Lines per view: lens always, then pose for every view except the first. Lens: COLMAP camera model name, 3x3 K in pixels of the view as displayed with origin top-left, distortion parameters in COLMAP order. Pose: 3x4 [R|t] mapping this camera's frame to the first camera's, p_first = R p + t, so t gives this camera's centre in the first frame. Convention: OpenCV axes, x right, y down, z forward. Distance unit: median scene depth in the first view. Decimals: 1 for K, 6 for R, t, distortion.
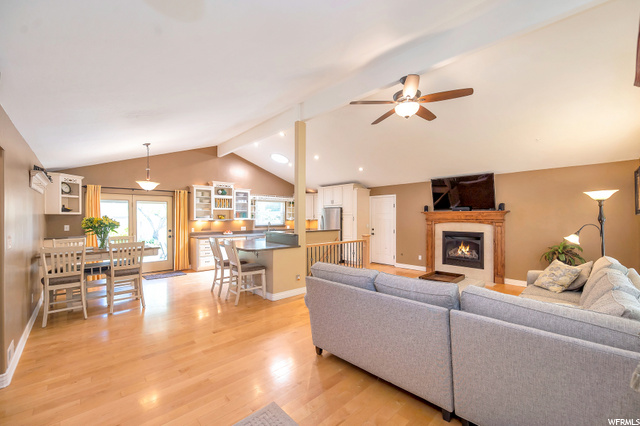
lens RADIAL K [[256.8, 0, 319.1], [0, 256.8, 218.3], [0, 0, 1]] dist [0.000240, 0.000087]
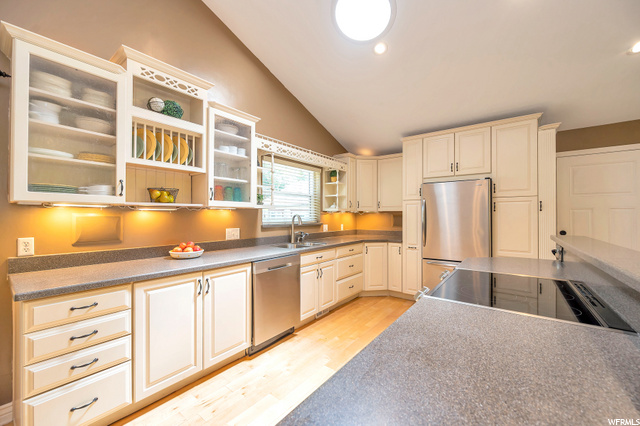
lens RADIAL K [[256.8, 0, 317.9], [0, 256.8, 213.0], [0, 0, 1]] dist [0.000240, 0.000087]
pose [[0.987319, 0.004706, 0.158677, -0.231742], [-0.002784, 0.999920, -0.012333, 0.015859], [-0.158722, 0.011735, 0.987254, 0.627693]]
